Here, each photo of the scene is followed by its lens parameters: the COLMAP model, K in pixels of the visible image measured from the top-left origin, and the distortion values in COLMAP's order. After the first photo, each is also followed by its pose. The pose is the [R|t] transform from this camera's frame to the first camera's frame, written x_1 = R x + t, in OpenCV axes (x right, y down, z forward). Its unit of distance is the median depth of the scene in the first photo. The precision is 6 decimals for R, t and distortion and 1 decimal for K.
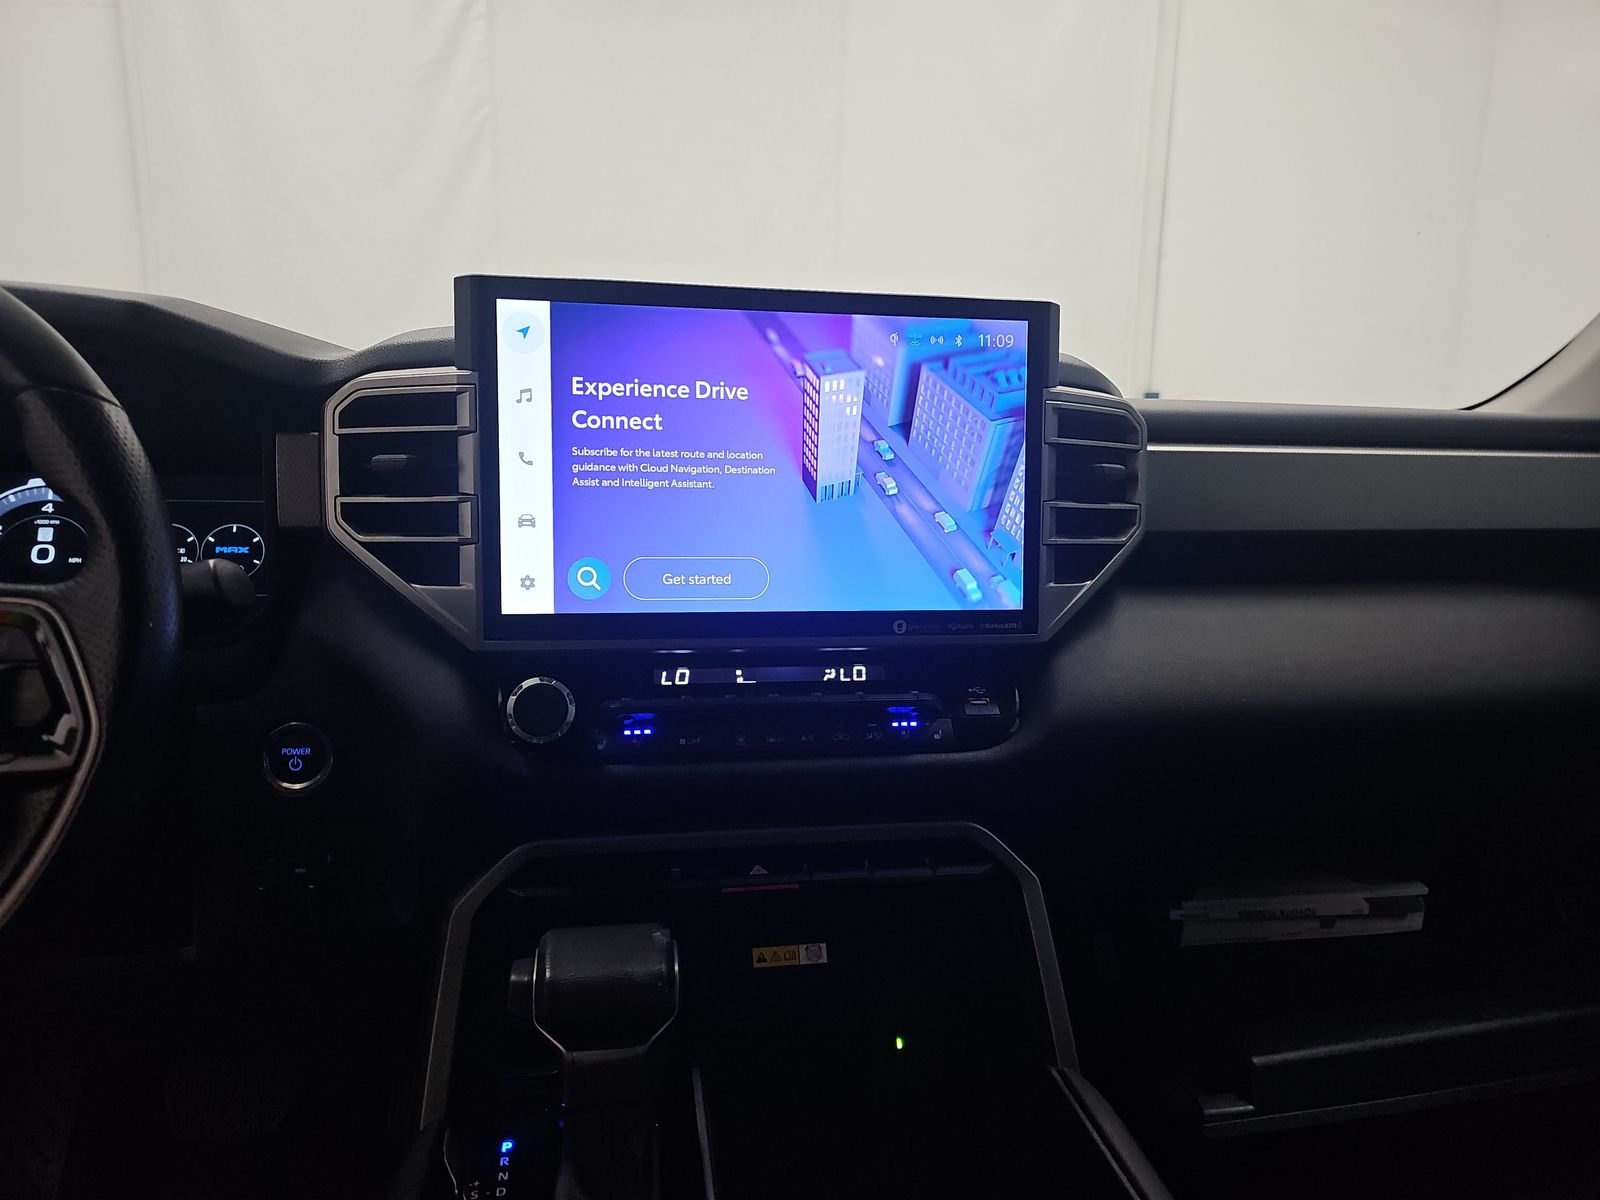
lens RADIAL K [[1065.1, 0, 787.9], [0, 1065.1, 614.6], [0, 0, 1]] dist [0.050458, -0.051917]
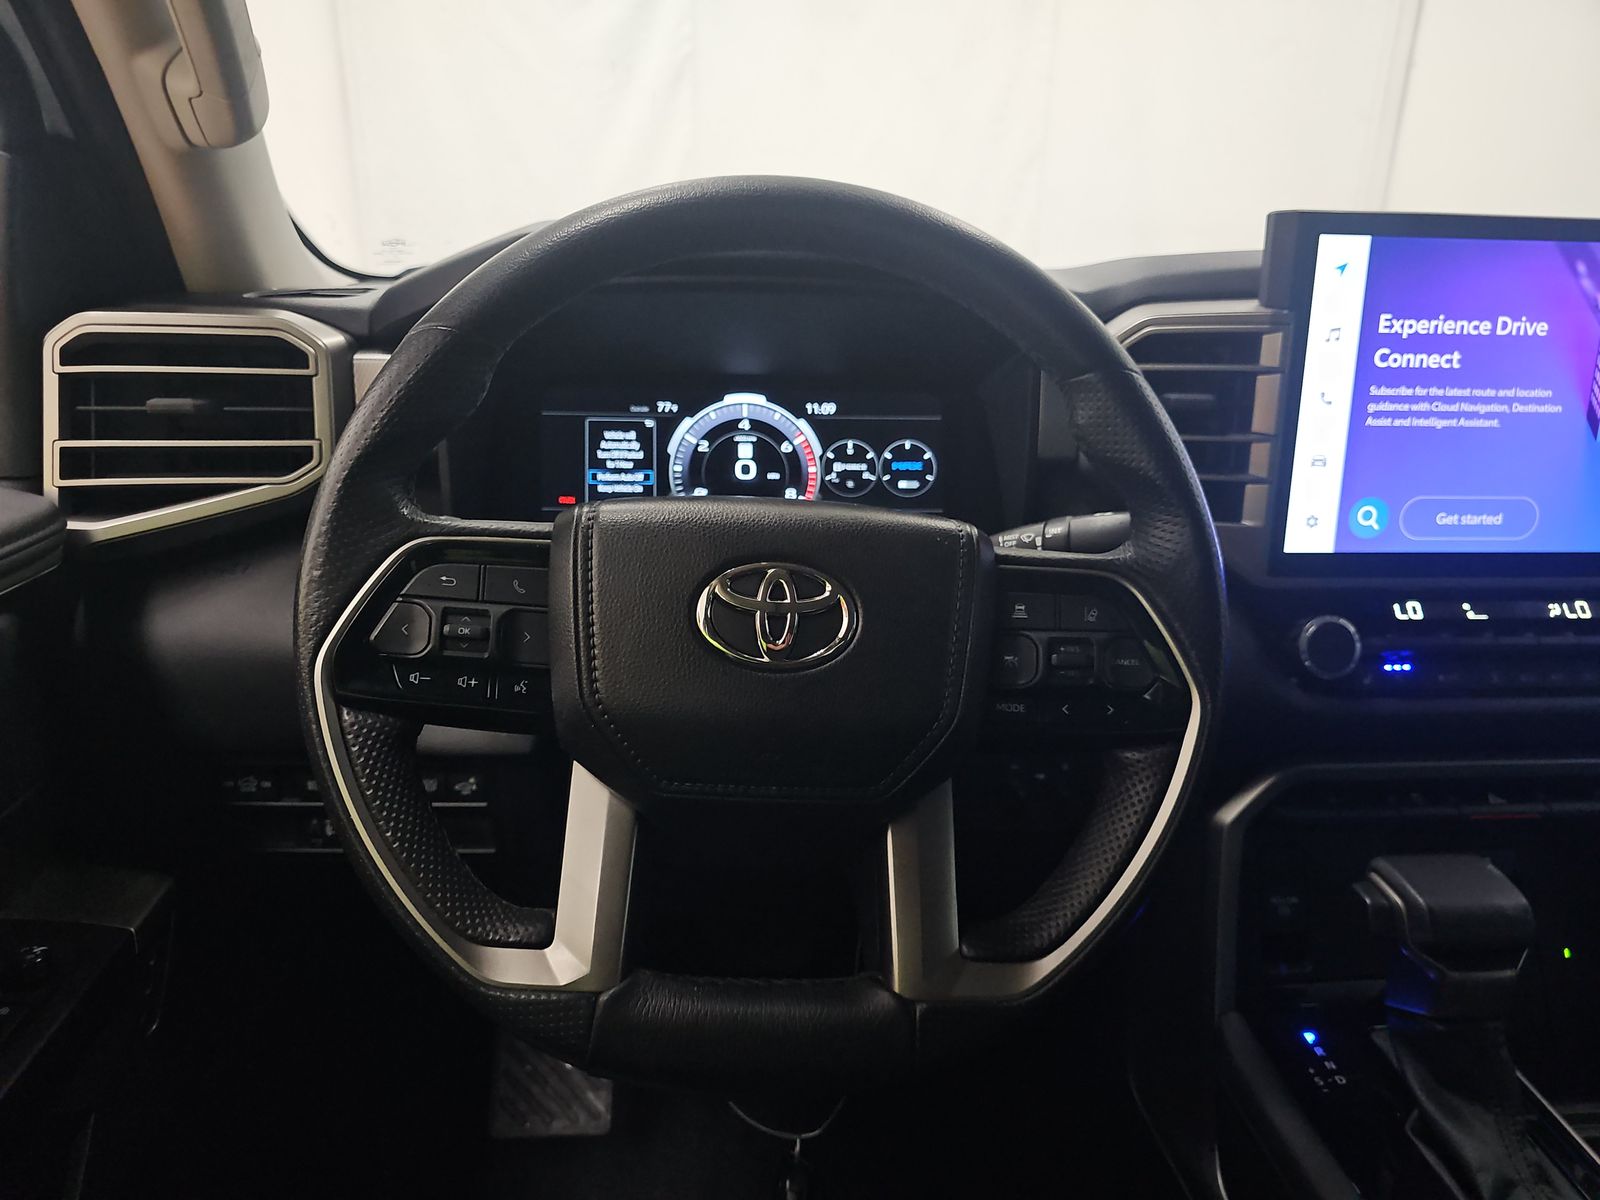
lens RADIAL K [[1065.1, 0, 787.9], [0, 1065.1, 614.6], [0, 0, 1]] dist [0.050458, -0.051917]
pose [[0.995305, 0.031866, -0.091395, -0.637376], [-0.017381, 0.987744, 0.155111, -0.091764], [0.095217, -0.152794, 0.983660, -0.072701]]
